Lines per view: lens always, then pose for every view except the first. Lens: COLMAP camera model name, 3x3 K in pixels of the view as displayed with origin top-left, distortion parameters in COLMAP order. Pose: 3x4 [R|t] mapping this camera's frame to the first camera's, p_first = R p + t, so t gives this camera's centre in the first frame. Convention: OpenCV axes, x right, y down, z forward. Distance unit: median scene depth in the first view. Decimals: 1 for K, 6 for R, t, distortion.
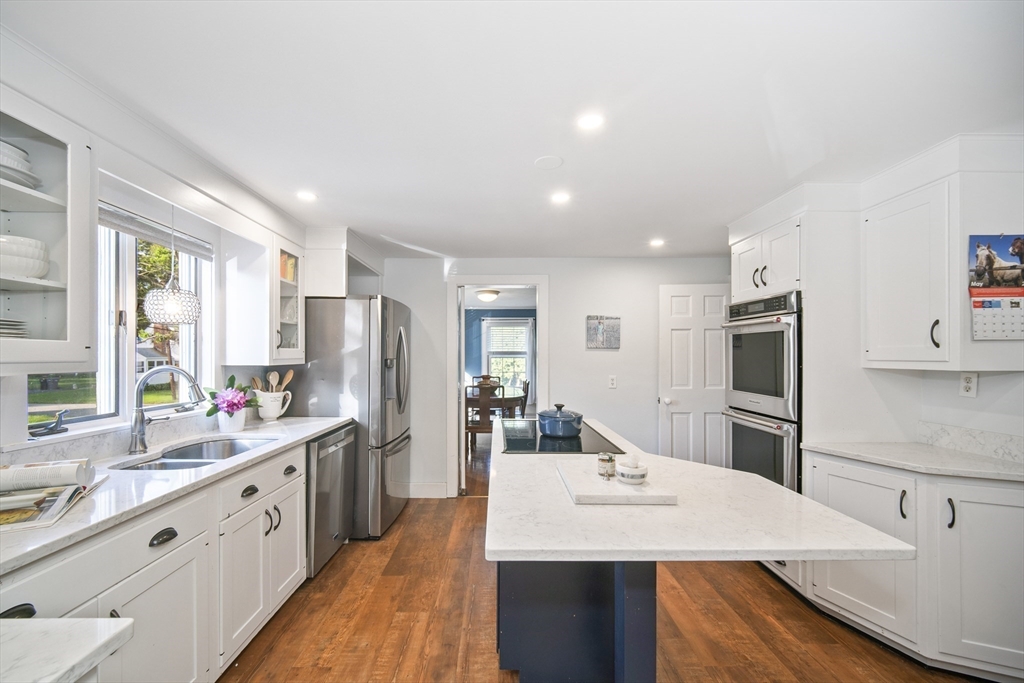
lens RADIAL K [[410.5, 0, 504.0], [0, 410.5, 352.8], [0, 0, 1]] dist [0.001817, 0.000665]
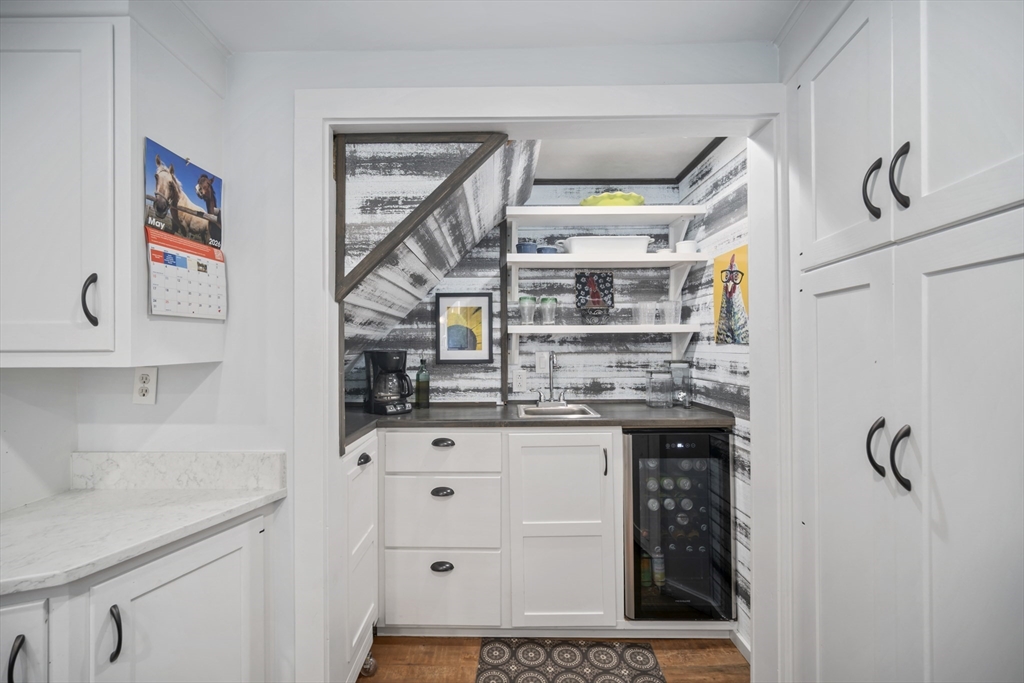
lens RADIAL K [[410.5, 0, 493.3], [0, 410.5, 342.2], [0, 0, 1]] dist [0.001817, 0.000665]
pose [[0.026795, 0.000227, 0.999641, 0.473112], [-0.000476, 1.000000, -0.000215, 0.007863], [-0.999641, -0.000470, 0.026795, 0.415320]]
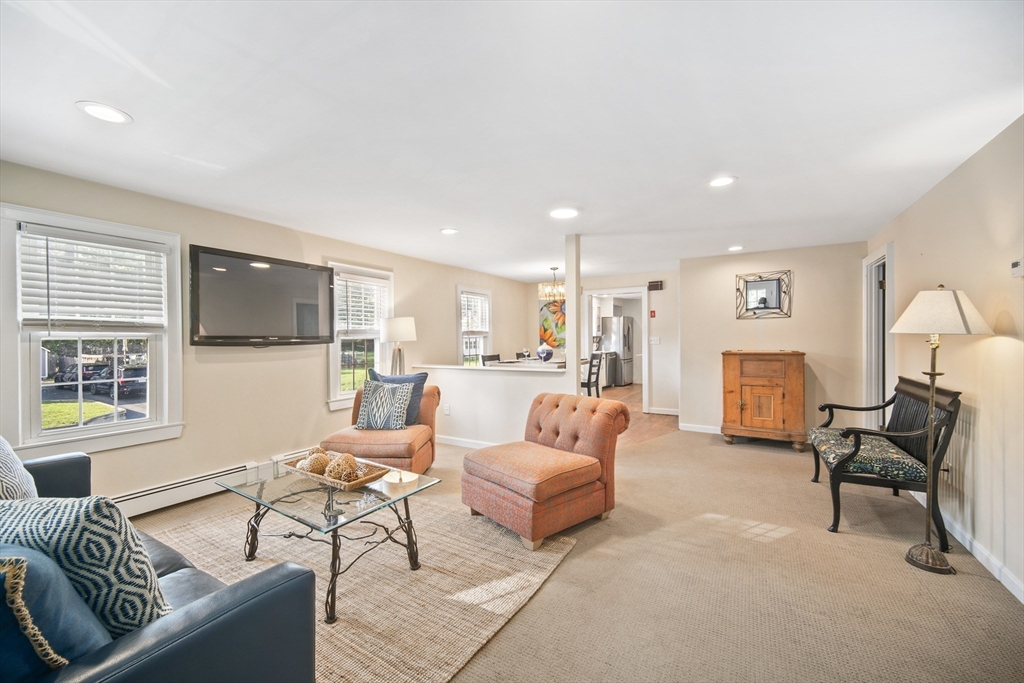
lens RADIAL K [[410.5, 0, 499.5], [0, 410.5, 339.5], [0, 0, 1]] dist [0.001817, 0.000665]
pose [[0.839188, -0.000924, -0.543841, 1.054092], [0.009790, 0.999862, 0.013407, 0.003422], [0.543754, -0.016575, 0.839081, -3.672888]]
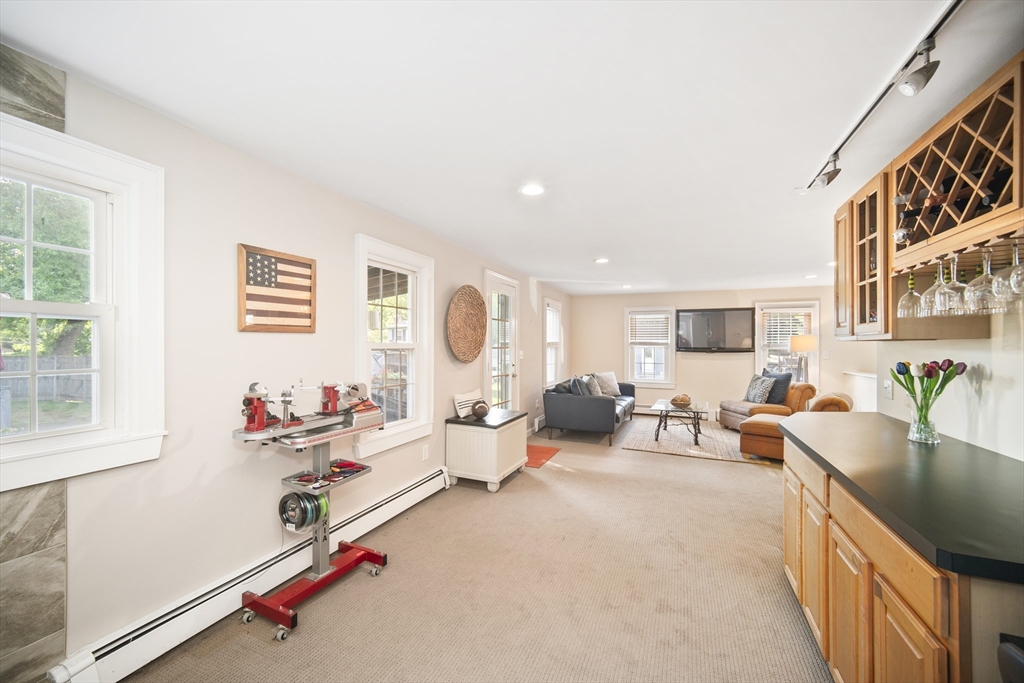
lens RADIAL K [[410.5, 0, 497.7], [0, 410.5, 343.0], [0, 0, 1]] dist [0.001817, 0.000665]
pose [[-0.422293, 0.000394, -0.906459, 3.330447], [0.006854, 0.999973, -0.002758, -0.041443], [0.906434, -0.007378, -0.422284, -2.888377]]
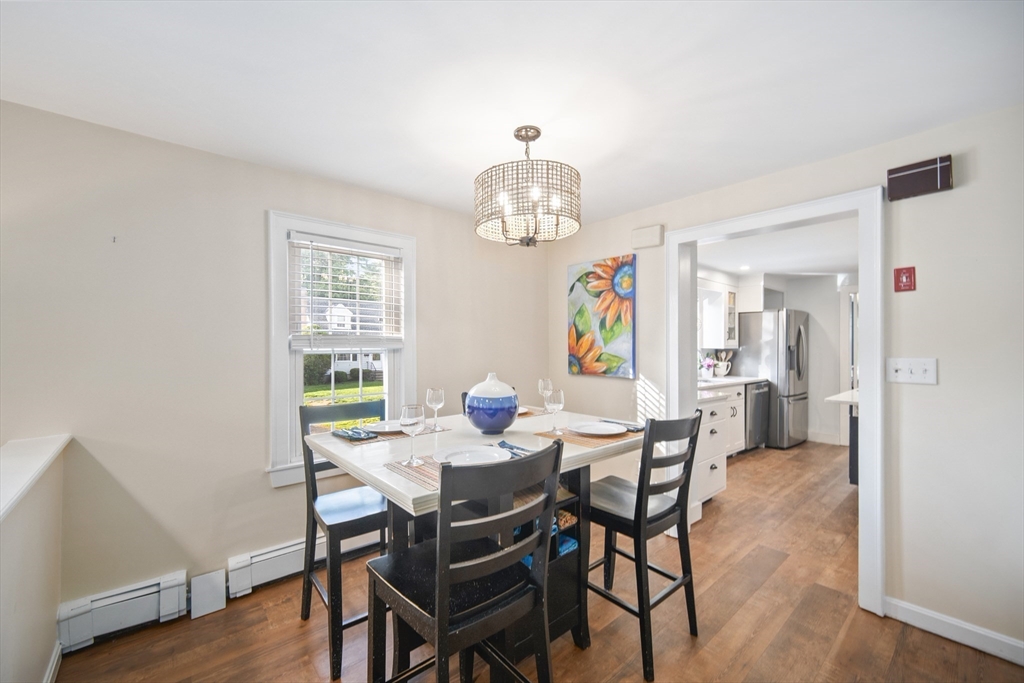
lens RADIAL K [[410.5, 0, 502.3], [0, 410.5, 345.5], [0, 0, 1]] dist [0.001817, 0.000665]
pose [[0.630924, 0.003633, -0.775837, 0.430587], [0.002244, 0.999976, 0.006508, 0.000671], [0.775842, -0.005847, 0.630900, -1.509016]]
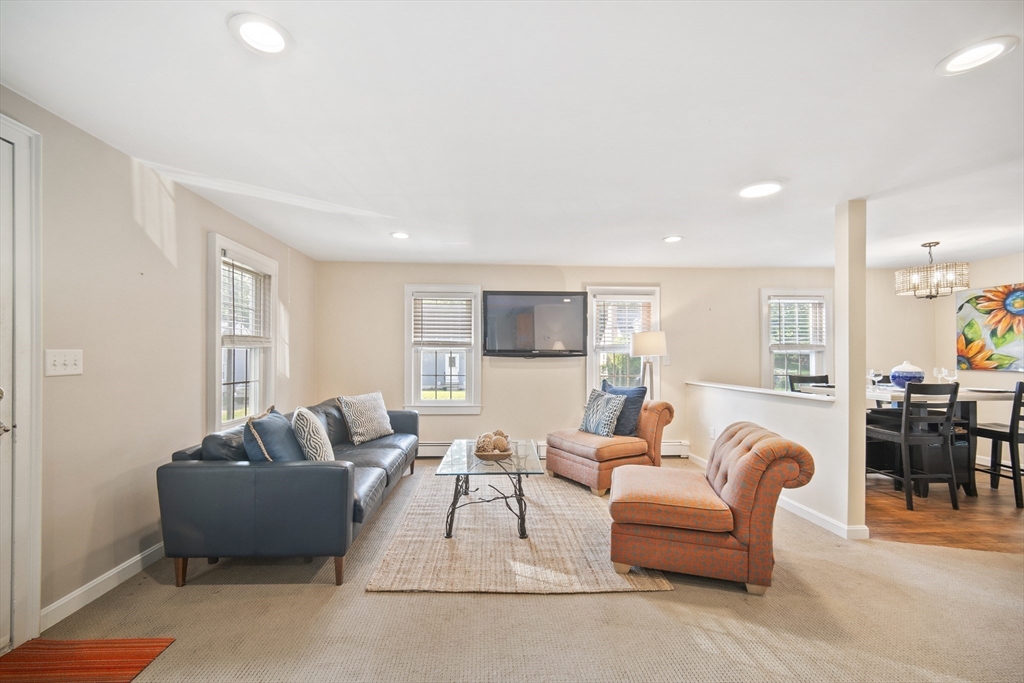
lens RADIAL K [[414.8, 0, 498.1], [0, 414.8, 353.8], [0, 0, 1]] dist [0.001350, 0.000466]
pose [[0.021228, 0.001668, -0.999773, 1.656807], [0.006369, 0.999978, 0.001803, 0.020083], [0.999754, -0.006406, 0.021217, -2.957929]]
